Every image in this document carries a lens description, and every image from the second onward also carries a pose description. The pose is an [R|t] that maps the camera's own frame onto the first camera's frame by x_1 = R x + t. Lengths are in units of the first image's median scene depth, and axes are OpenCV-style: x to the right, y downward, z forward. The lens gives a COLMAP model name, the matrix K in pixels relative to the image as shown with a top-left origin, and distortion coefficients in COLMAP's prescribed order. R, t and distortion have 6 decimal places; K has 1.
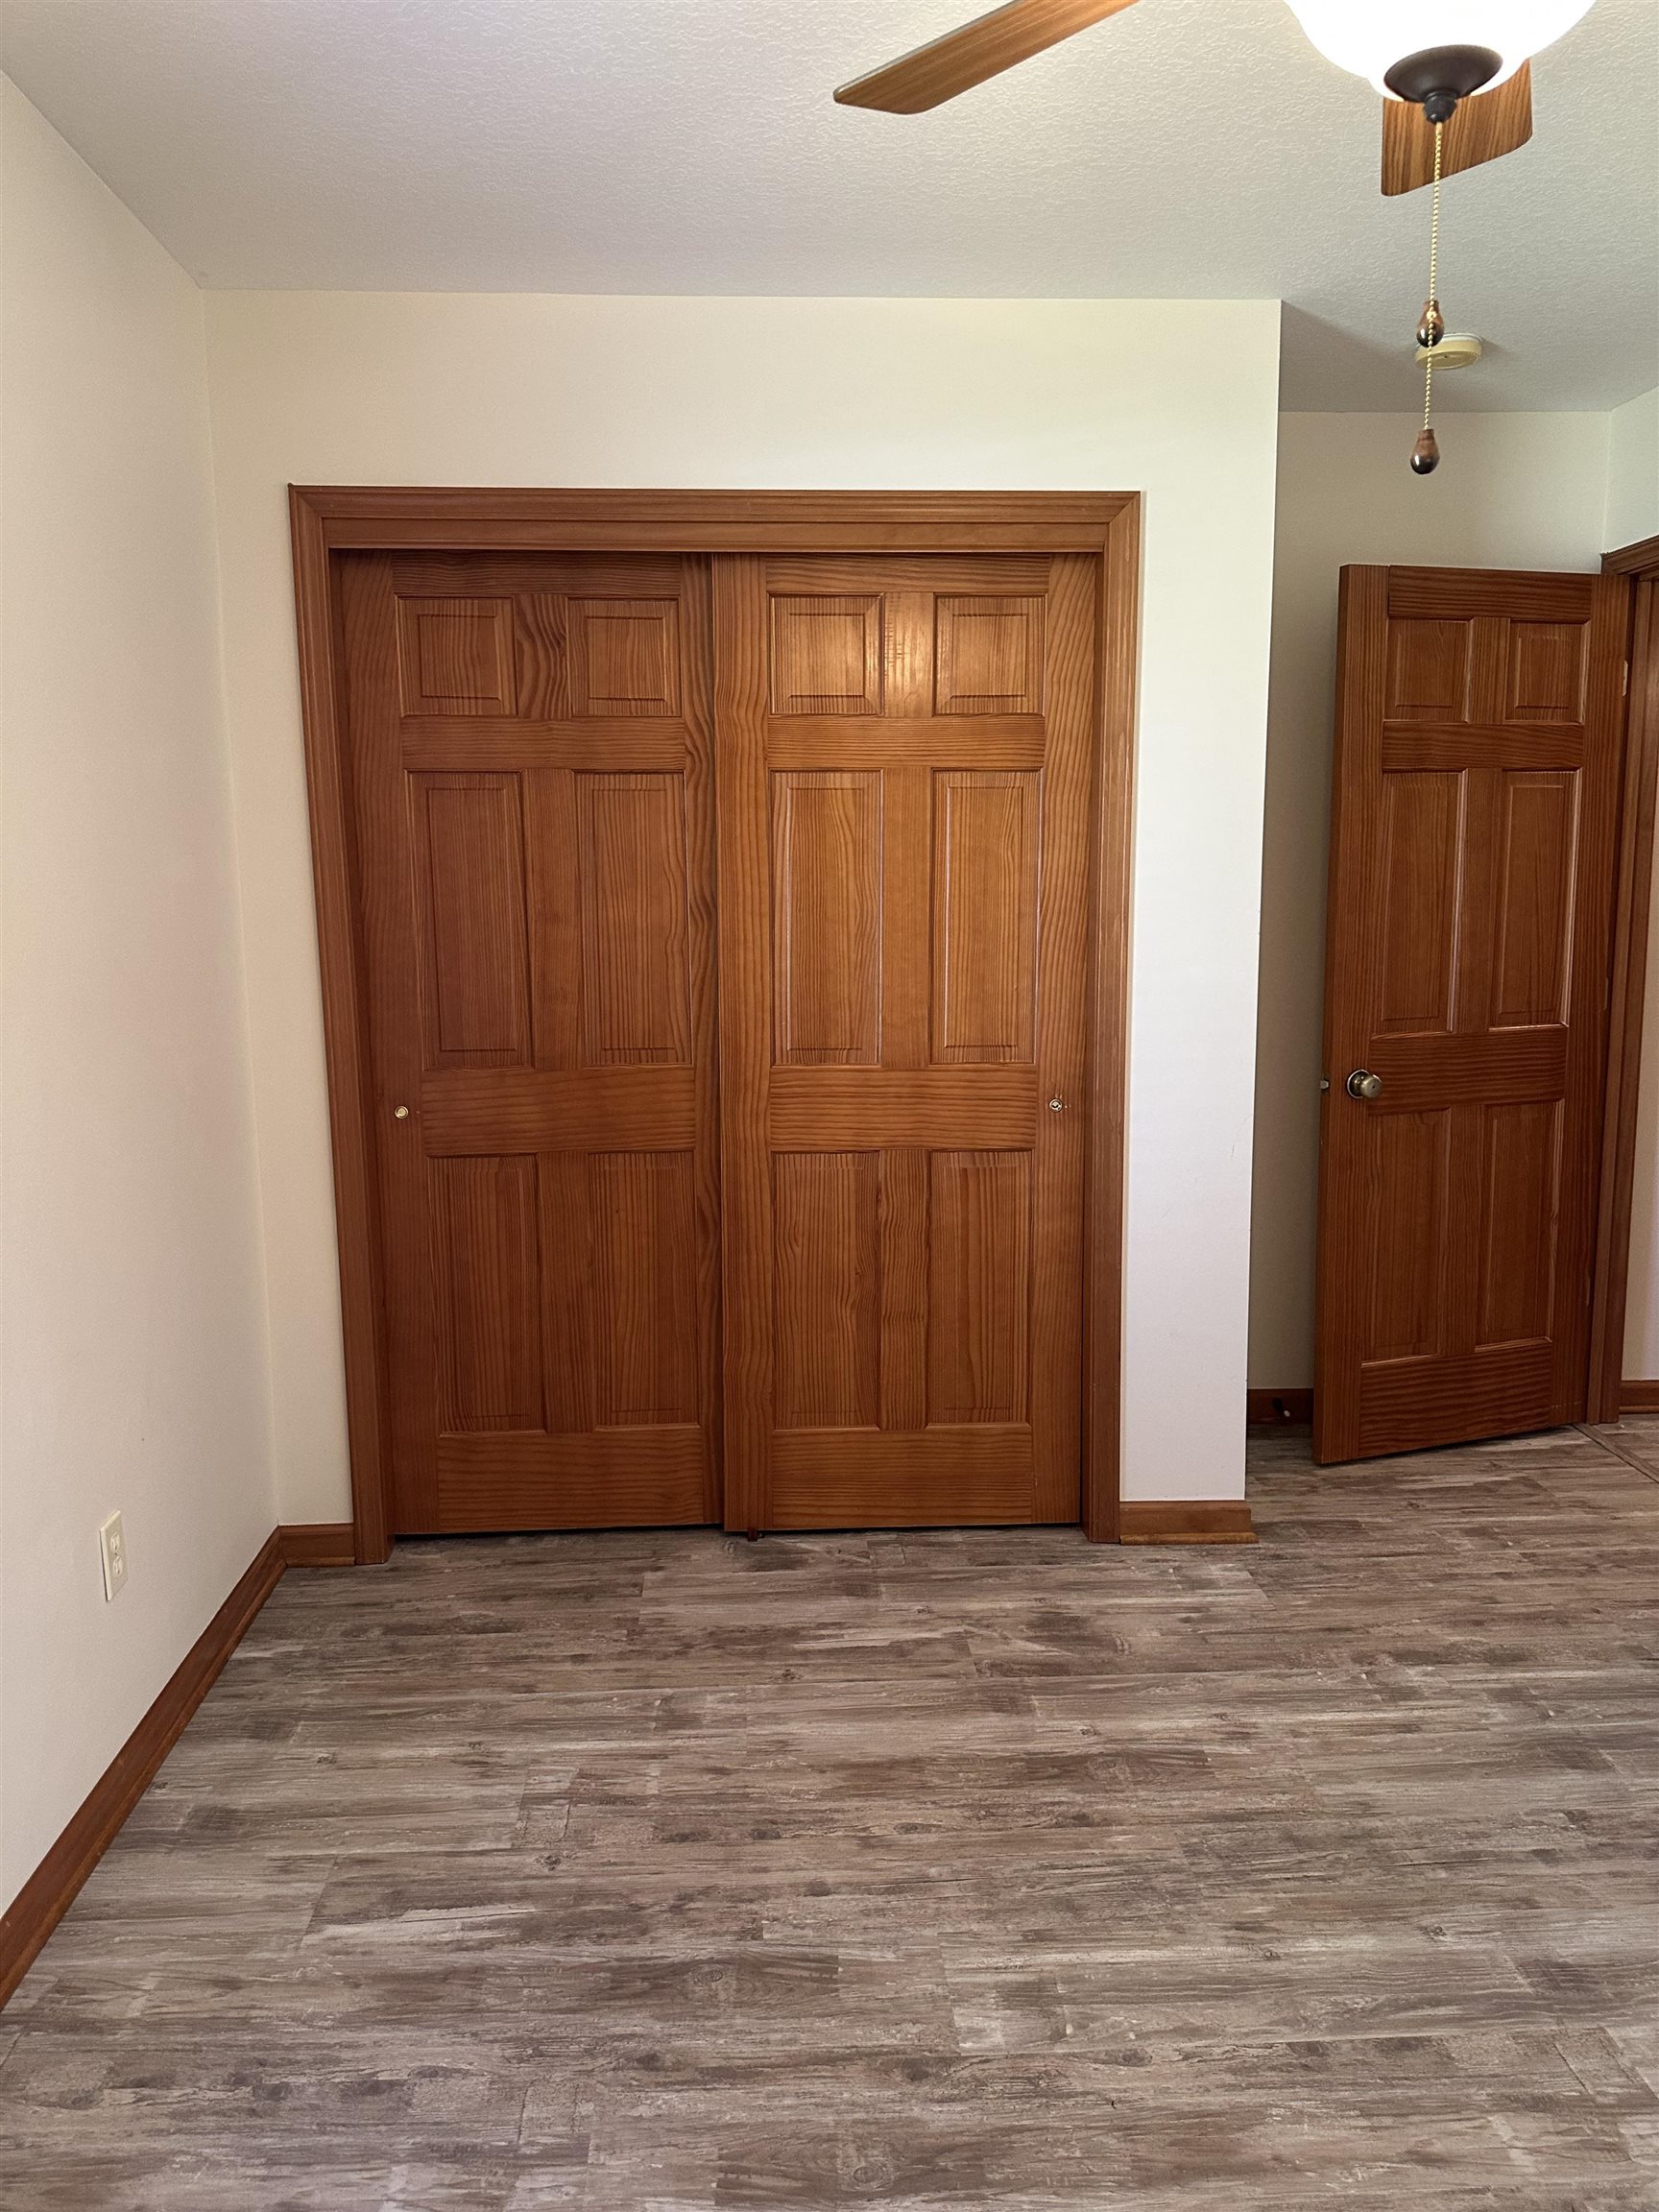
lens RADIAL K [[1571.8, 0, 826.3], [0, 1571.8, 1107.3], [0, 0, 1]] dist [-0.038513, 0.001129]
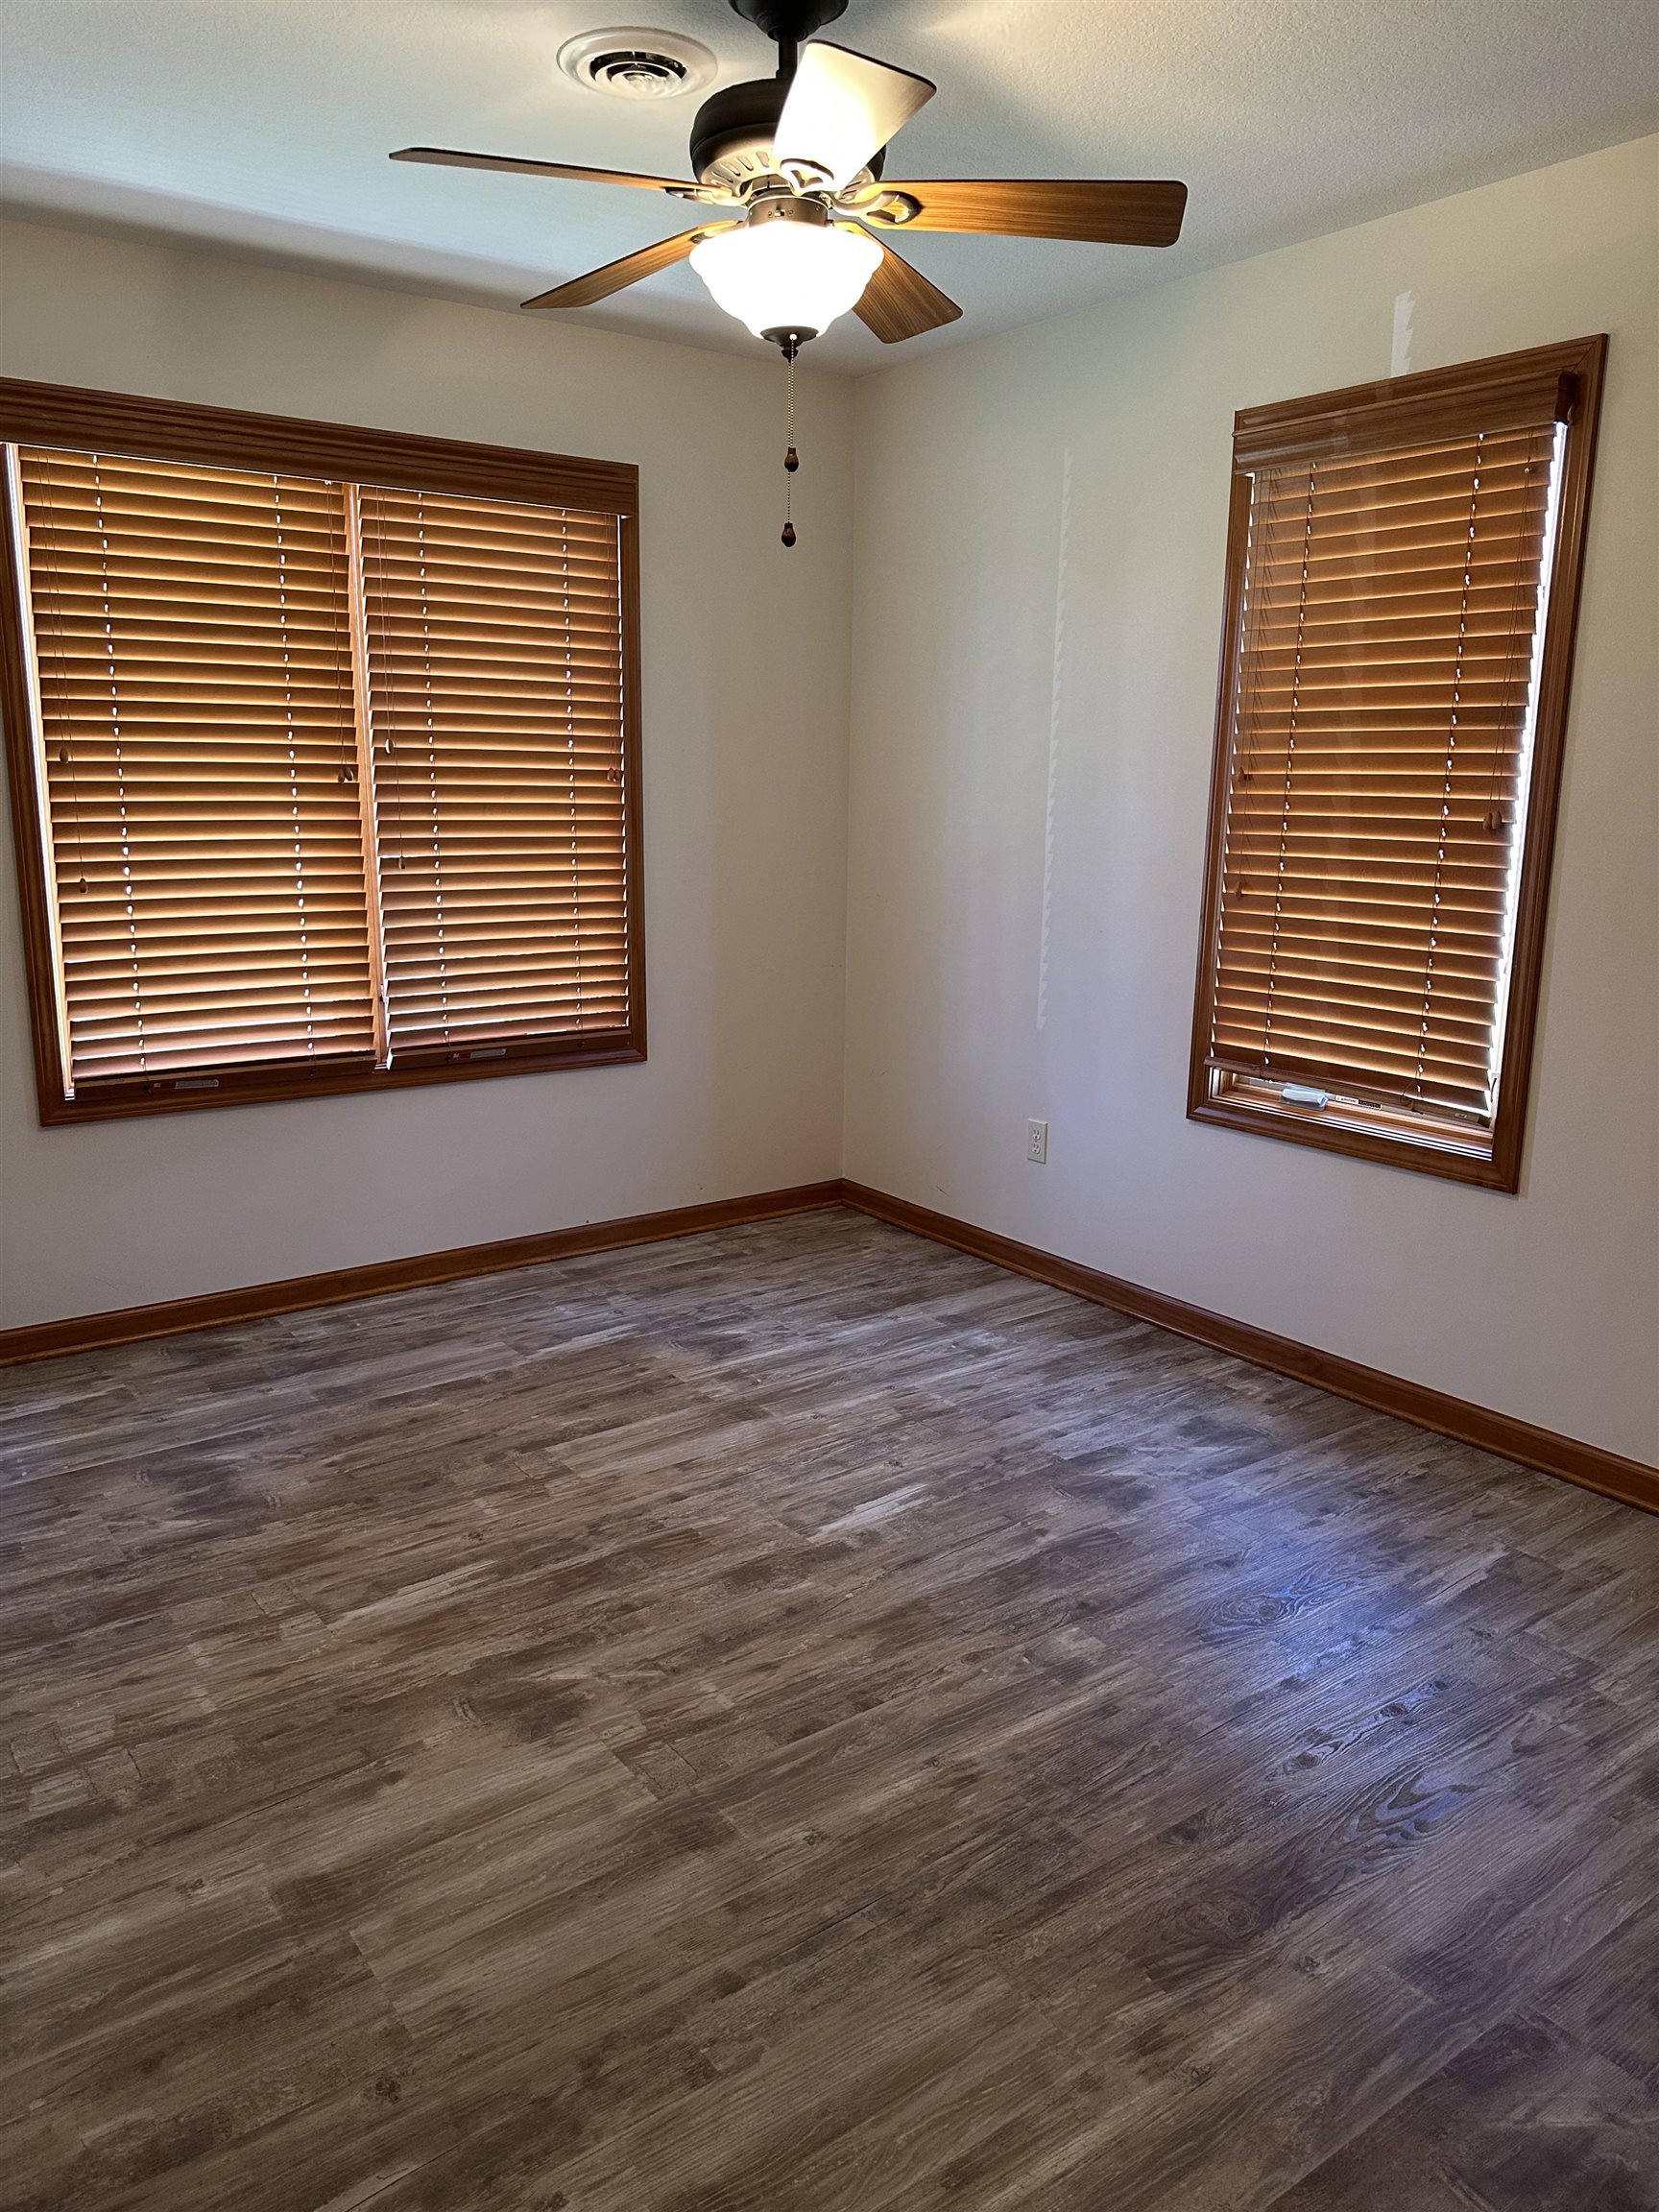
lens RADIAL K [[1571.8, 0, 831.8], [0, 1571.8, 1104.8], [0, 0, 1]] dist [-0.038513, 0.001129]
pose [[-0.838411, 0.126436, -0.530171, 0.875271], [-0.067494, 0.941150, 0.331182, -0.261666], [0.540844, 0.313450, -0.780536, 1.673436]]
